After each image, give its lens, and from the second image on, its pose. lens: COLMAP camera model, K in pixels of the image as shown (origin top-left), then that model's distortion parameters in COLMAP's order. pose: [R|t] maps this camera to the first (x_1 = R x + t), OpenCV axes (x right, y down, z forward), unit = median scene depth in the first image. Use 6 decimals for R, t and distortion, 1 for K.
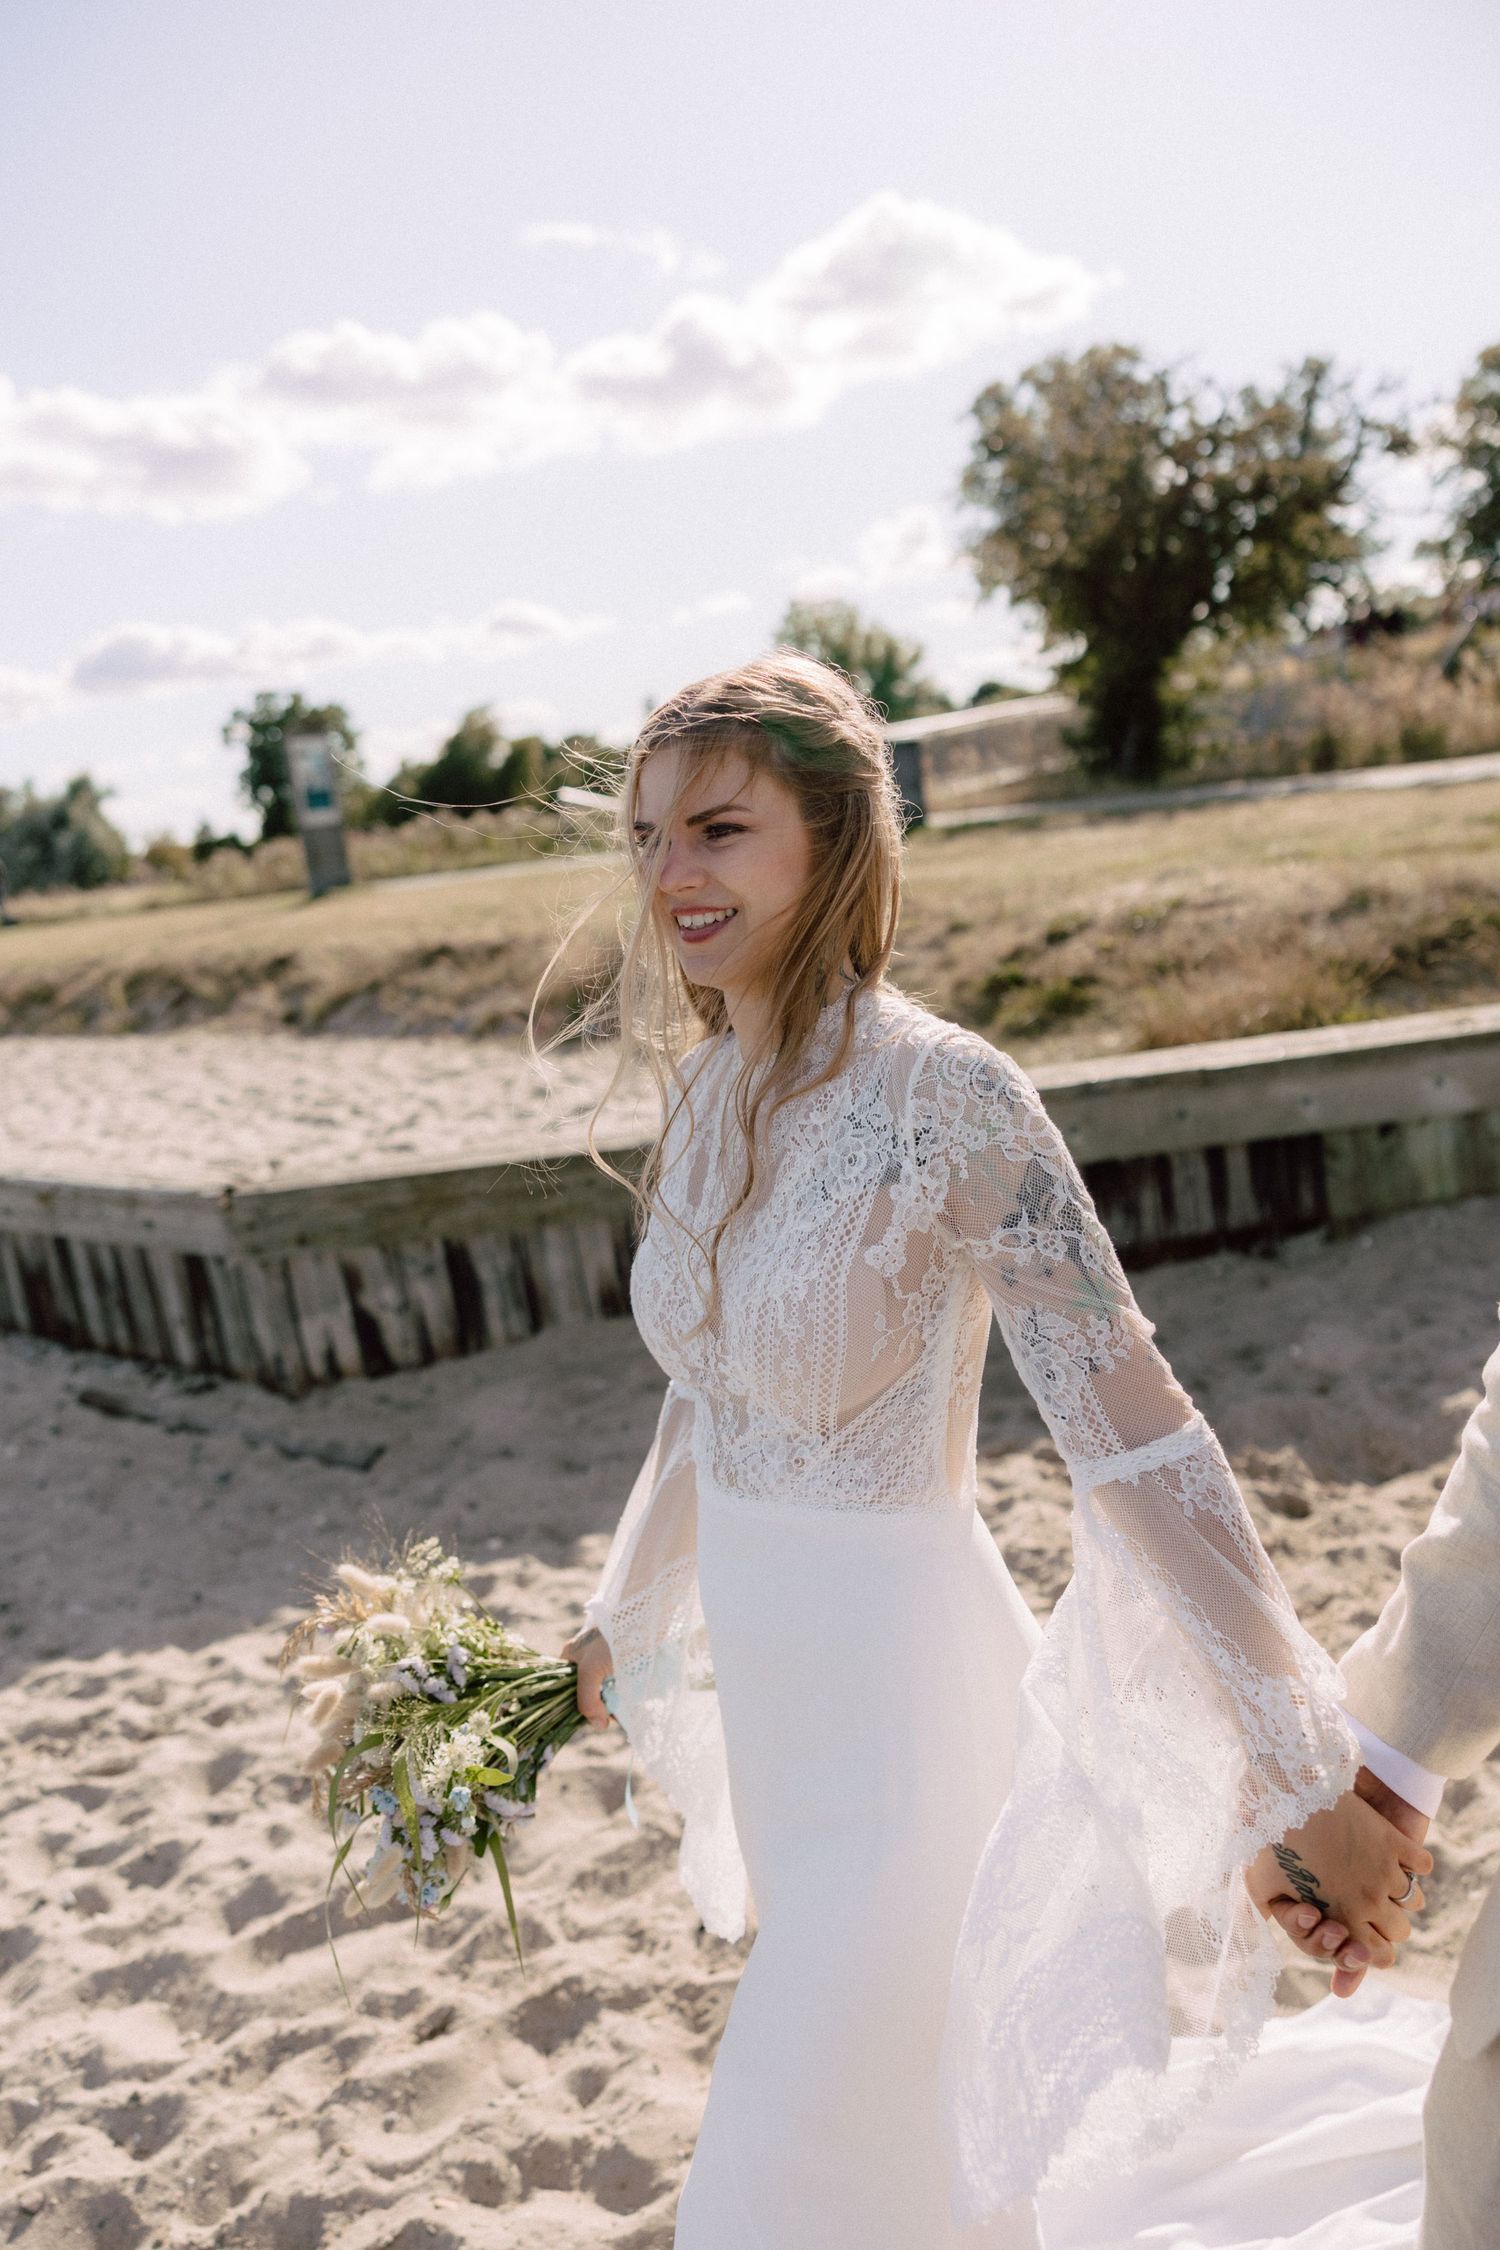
lens RADIAL K [[1674.8, 0, 749.6], [0, 1674.8, 1155.3], [0, 0, 1]] dist [0.009024, 0.003971]
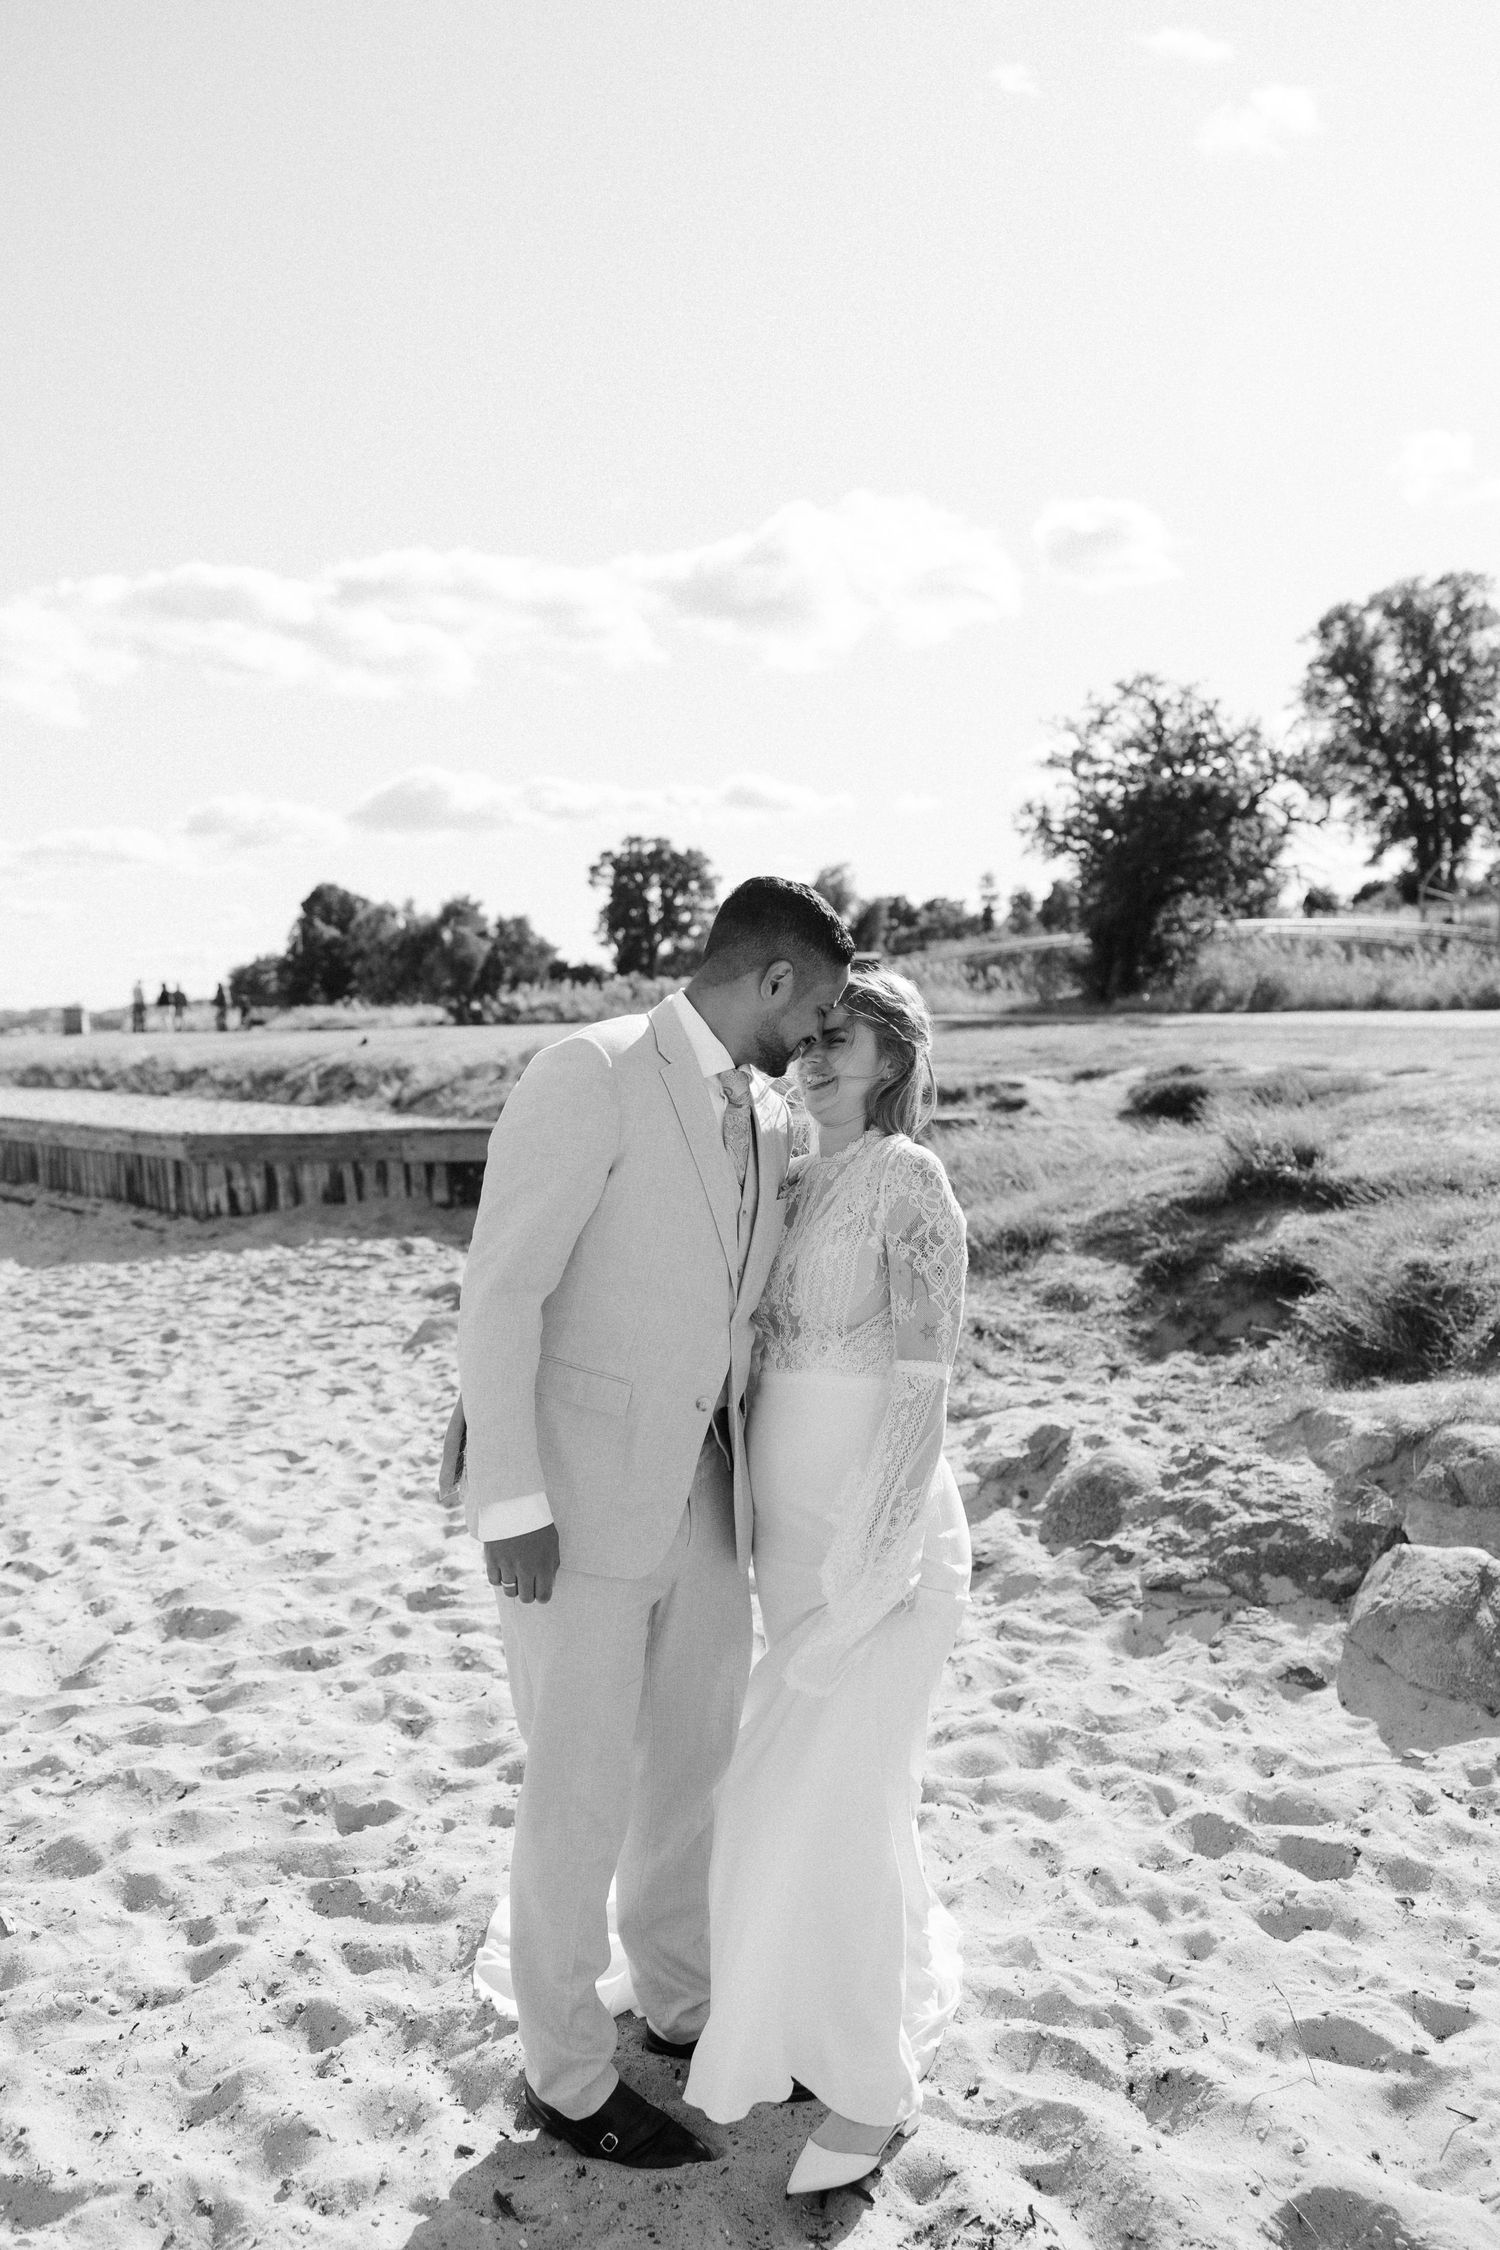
lens RADIAL K [[1674.8, 0, 759.3], [0, 1674.8, 1125.3], [0, 0, 1]] dist [0.009024, 0.003971]
pose [[0.978072, 0.110833, -0.176327, 0.249644], [-0.130119, 0.986255, -0.101838, 0.039513], [0.162617, 0.122549, 0.979049, -0.340922]]
